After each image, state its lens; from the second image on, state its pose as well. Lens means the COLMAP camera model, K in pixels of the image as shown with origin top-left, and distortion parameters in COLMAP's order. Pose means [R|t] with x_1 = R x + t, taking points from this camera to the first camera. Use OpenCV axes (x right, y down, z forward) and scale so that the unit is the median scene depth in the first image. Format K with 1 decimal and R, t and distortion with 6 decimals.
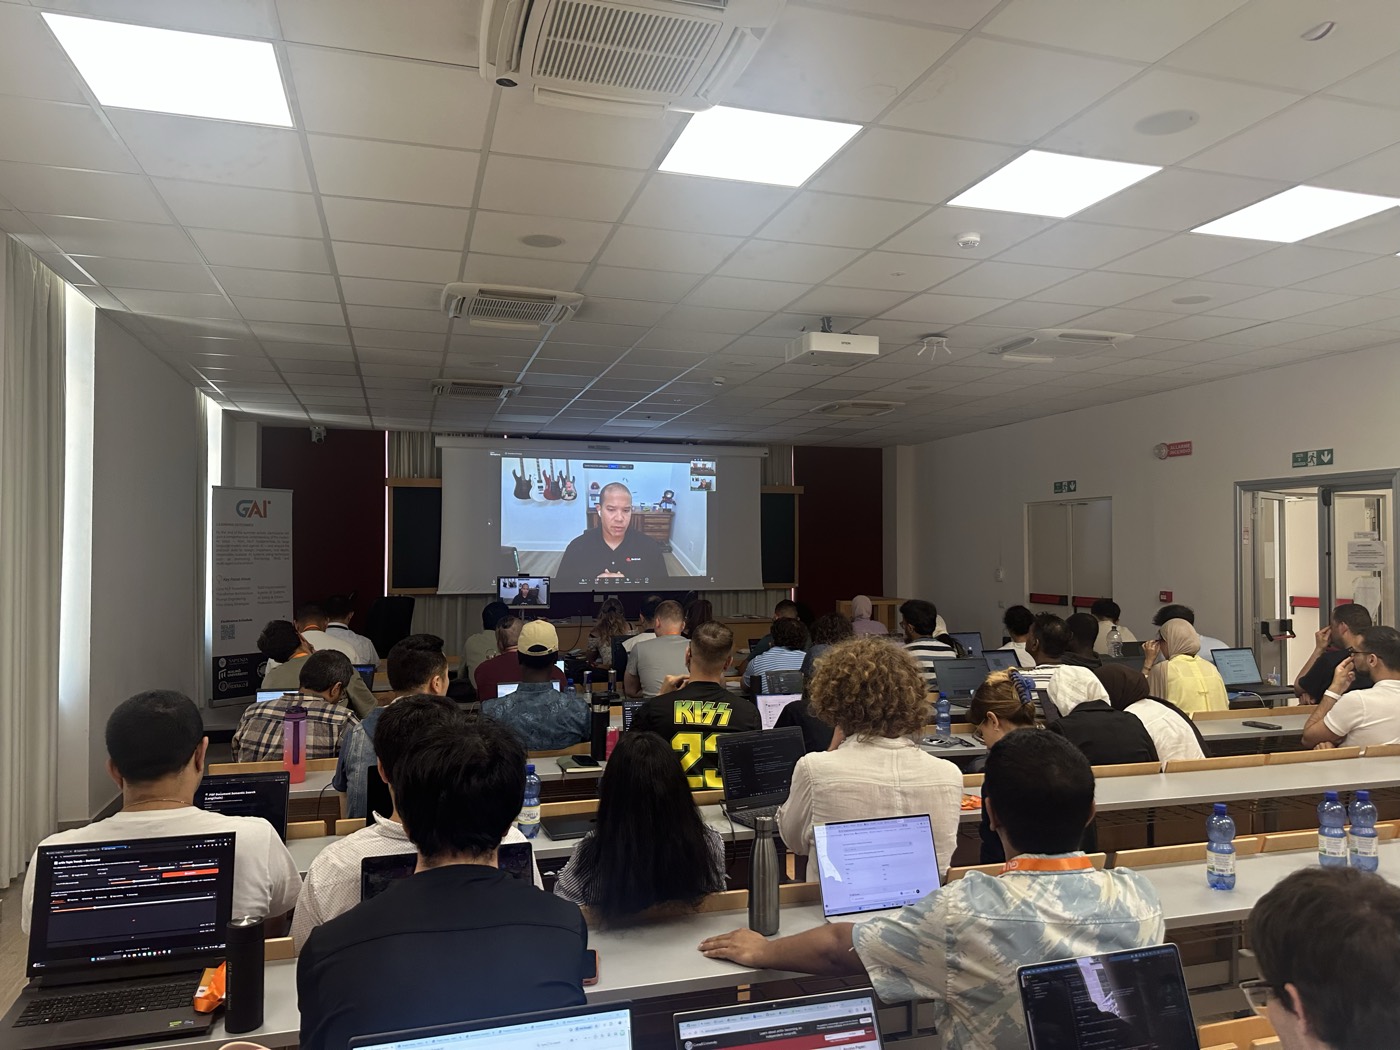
lens RADIAL K [[971.2, 0, 700.0], [0, 971.2, 525.0], [0, 0, 1]] dist [0.089016, -0.126178]
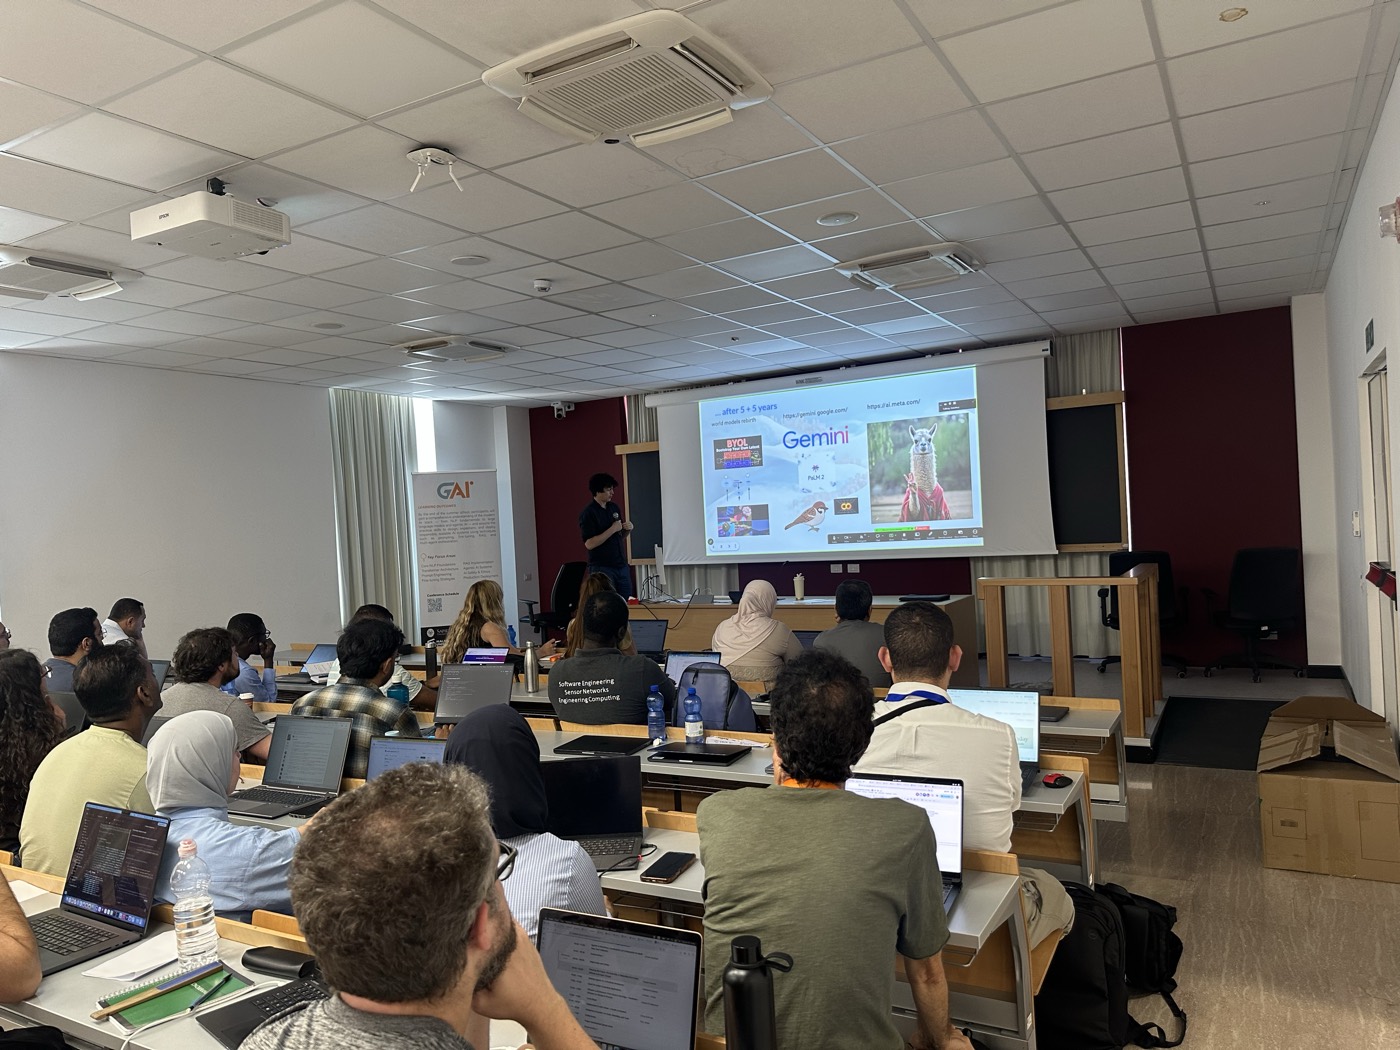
lens RADIAL K [[971.2, 0, 700.0], [0, 971.2, 525.0], [0, 0, 1]] dist [0.089016, -0.126178]
pose [[0.692374, -0.036038, -0.720638, 0.421531], [0.072532, 0.997169, 0.019820, 0.016459], [0.717884, -0.065992, 0.693028, 0.384762]]
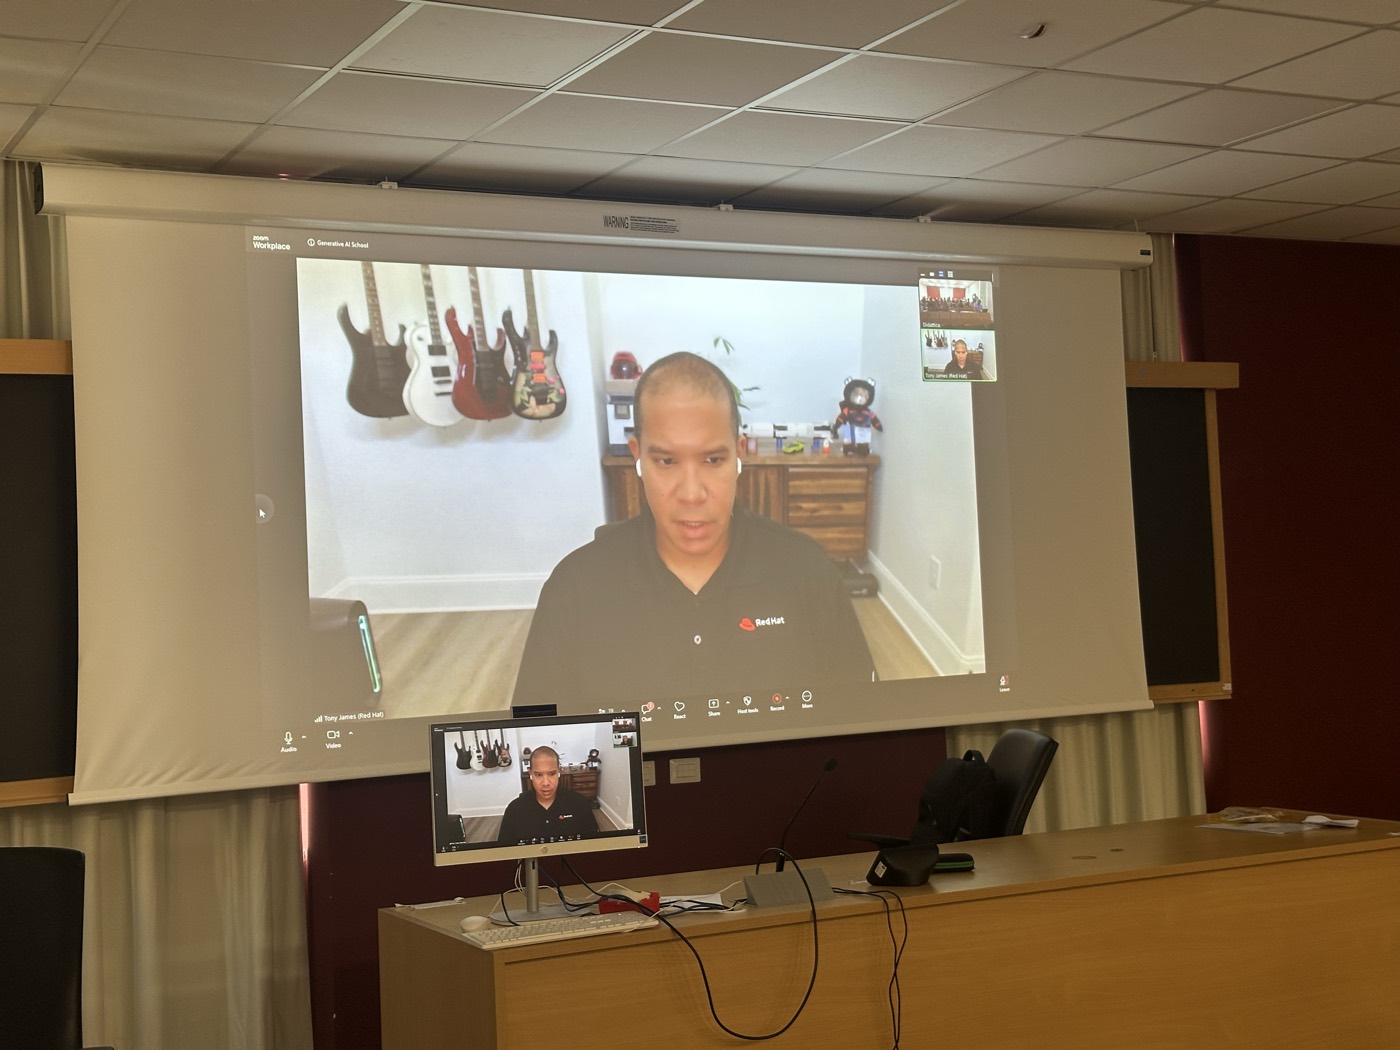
lens RADIAL K [[1964.6, 0, 696.1], [0, 1964.6, 501.9], [0, 0, 1]] dist [0.096339, 0.090981]
pose [[0.978215, -0.035343, 0.204566, -0.210991], [0.041015, 0.998881, -0.023551, 0.012633], [-0.203505, 0.031428, 0.978569, 0.470805]]
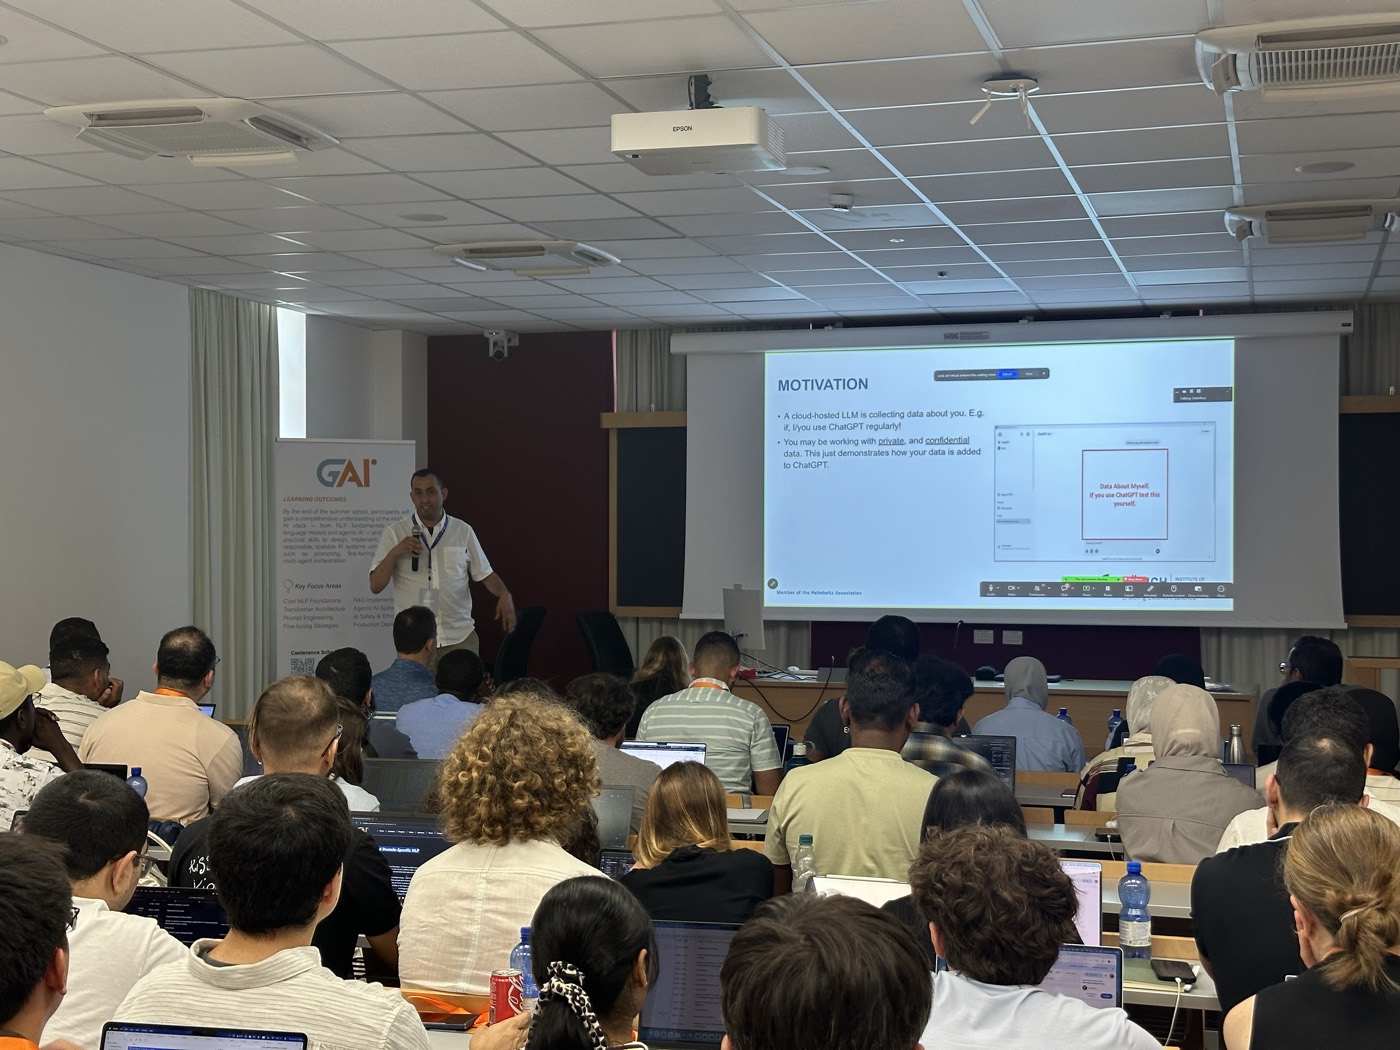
lens RADIAL K [[1964.6, 0, 696.1], [0, 1964.6, 501.9], [0, 0, 1]] dist [0.096339, 0.090981]
pose [[0.834583, -0.011256, -0.550768, 0.352814], [0.013616, 0.999907, 0.000197, 0.003783], [0.550714, -0.007664, 0.834659, 0.071330]]
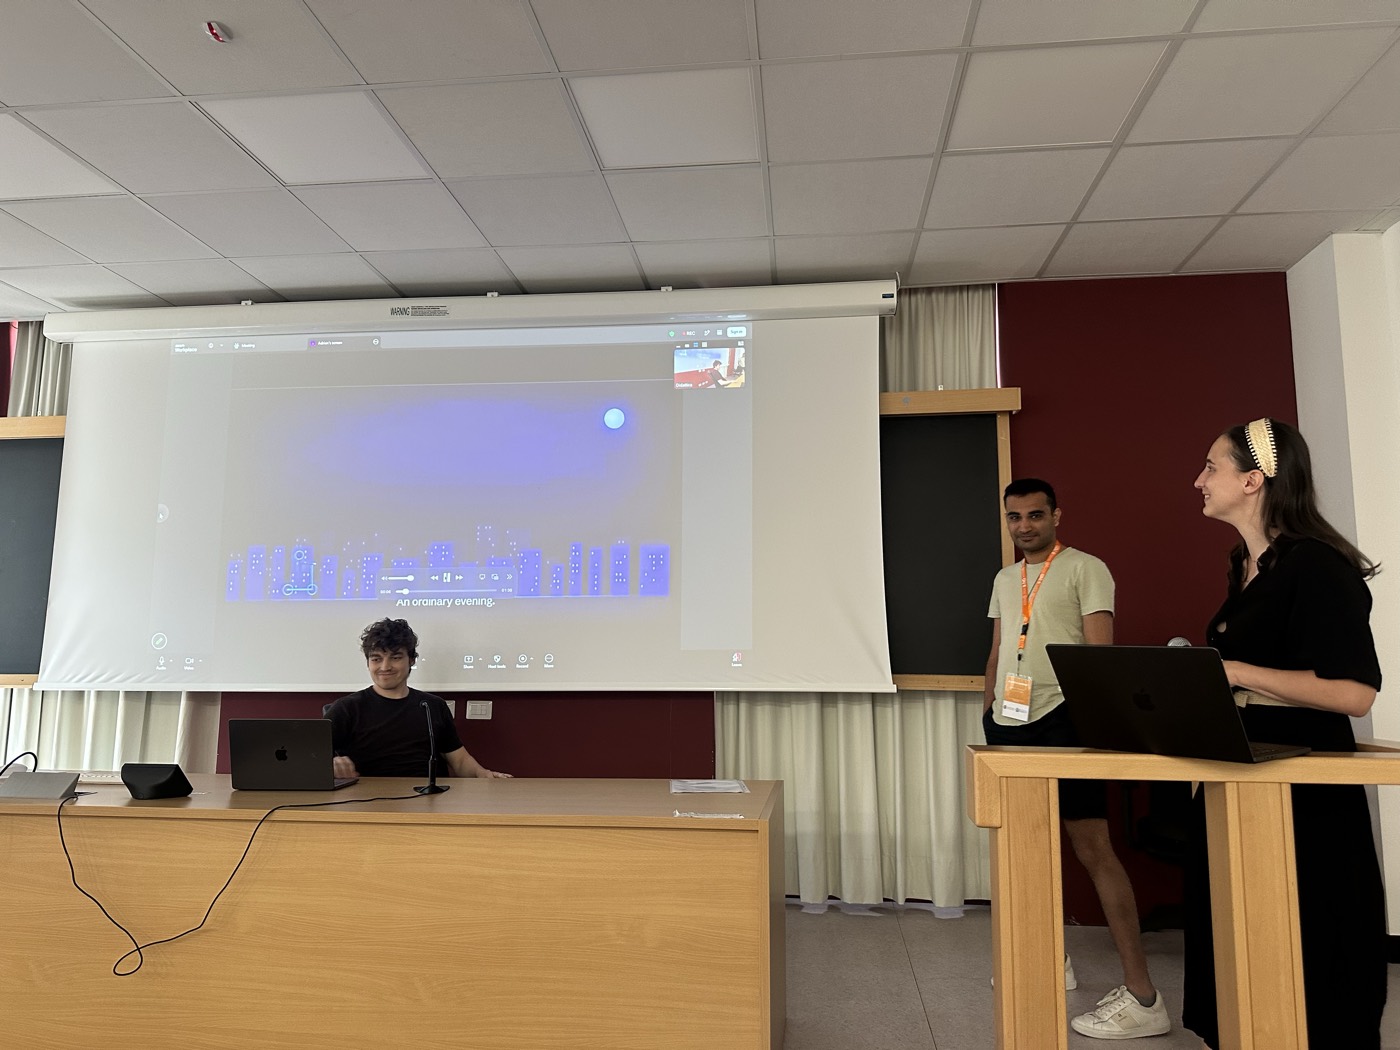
lens RADIAL K [[1033.2, 0, 706.8], [0, 1033.2, 492.3], [0, 0, 1]] dist [0.107545, -0.146288]
pose [[0.917026, -0.052772, -0.395322, 0.167058], [0.009067, 0.993710, -0.111618, 0.040176], [0.398725, 0.098772, 0.911736, 0.697534]]
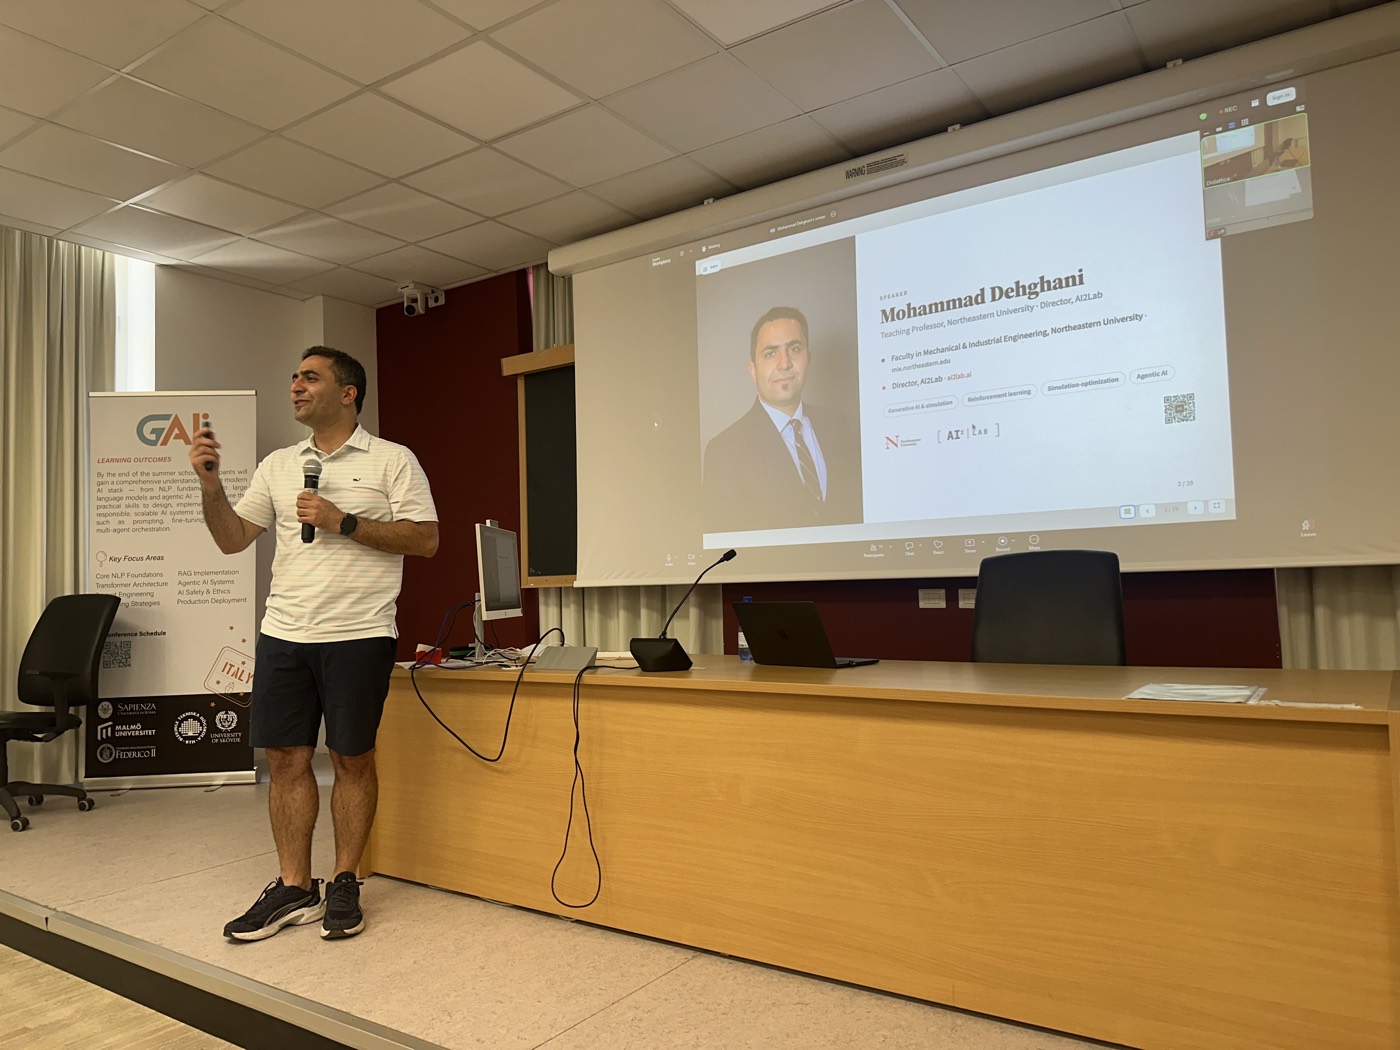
lens RADIAL K [[971.2, 0, 700.0], [0, 971.2, 525.0], [0, 0, 1]] dist [0.089016, -0.126178]
pose [[0.629829, -0.063783, -0.774111, 0.128525], [0.049145, 0.997898, -0.042236, 0.062826], [0.775178, -0.011442, 0.631640, 0.749378]]
